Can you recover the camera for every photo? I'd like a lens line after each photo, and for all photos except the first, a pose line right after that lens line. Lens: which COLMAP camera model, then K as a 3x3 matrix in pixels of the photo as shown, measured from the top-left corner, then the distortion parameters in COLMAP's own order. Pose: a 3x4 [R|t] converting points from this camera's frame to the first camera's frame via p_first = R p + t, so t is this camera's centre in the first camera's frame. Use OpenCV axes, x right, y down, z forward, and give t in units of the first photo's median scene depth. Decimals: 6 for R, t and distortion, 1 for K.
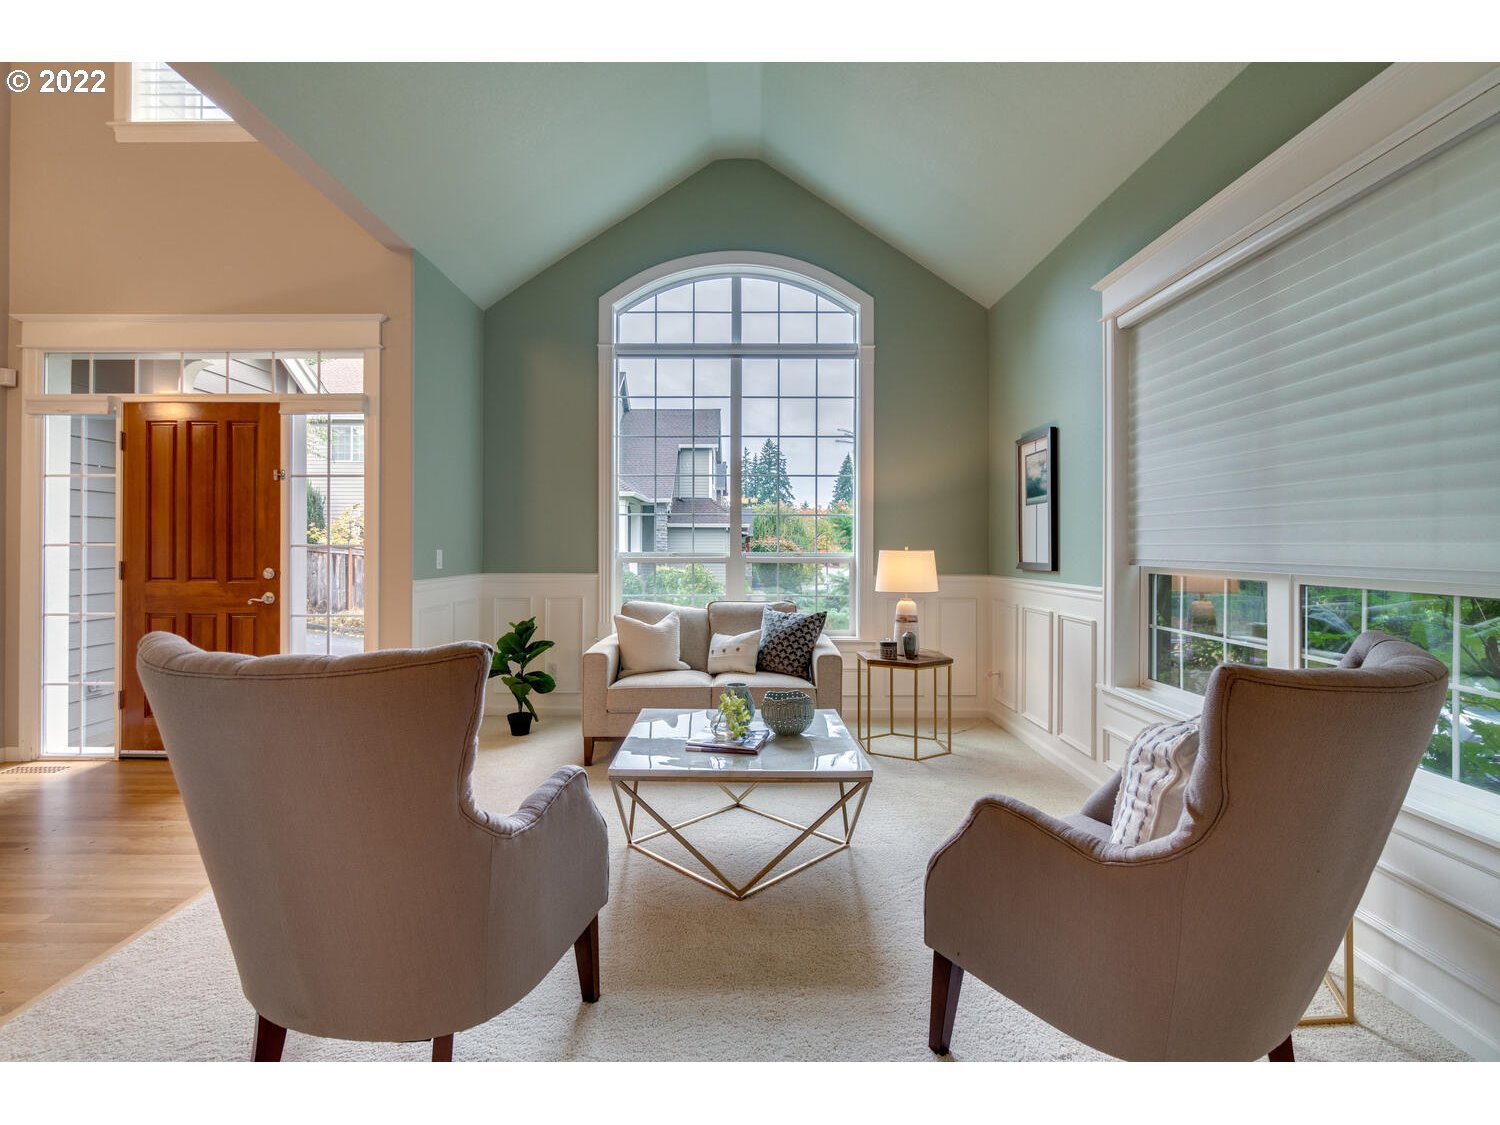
lens RADIAL K [[696.3, 0, 738.6], [0, 696.3, 537.5], [0, 0, 1]] dist [-0.014614, -0.000485]
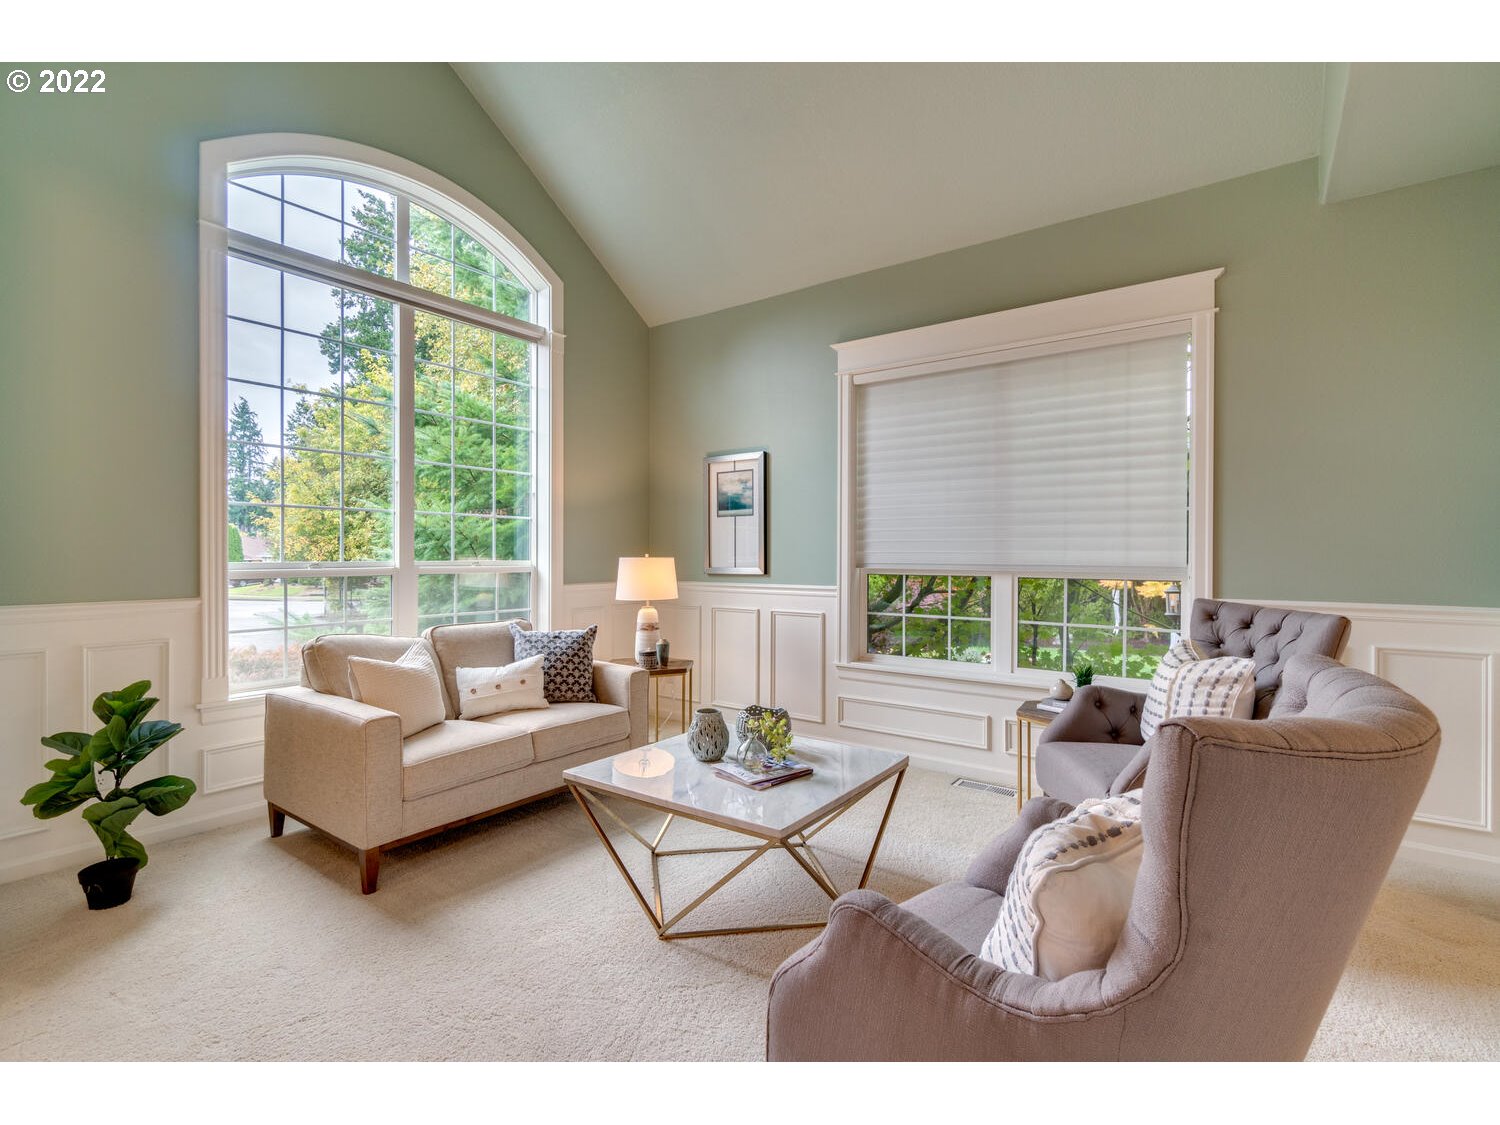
lens RADIAL K [[696.3, 0, 743.3], [0, 696.3, 558.3], [0, 0, 1]] dist [-0.014614, -0.000485]
pose [[0.588346, -0.004829, 0.808595, -0.487870], [-0.009141, 0.999879, 0.012623, 0.005519], [-0.808558, -0.014818, 0.588230, 0.316001]]
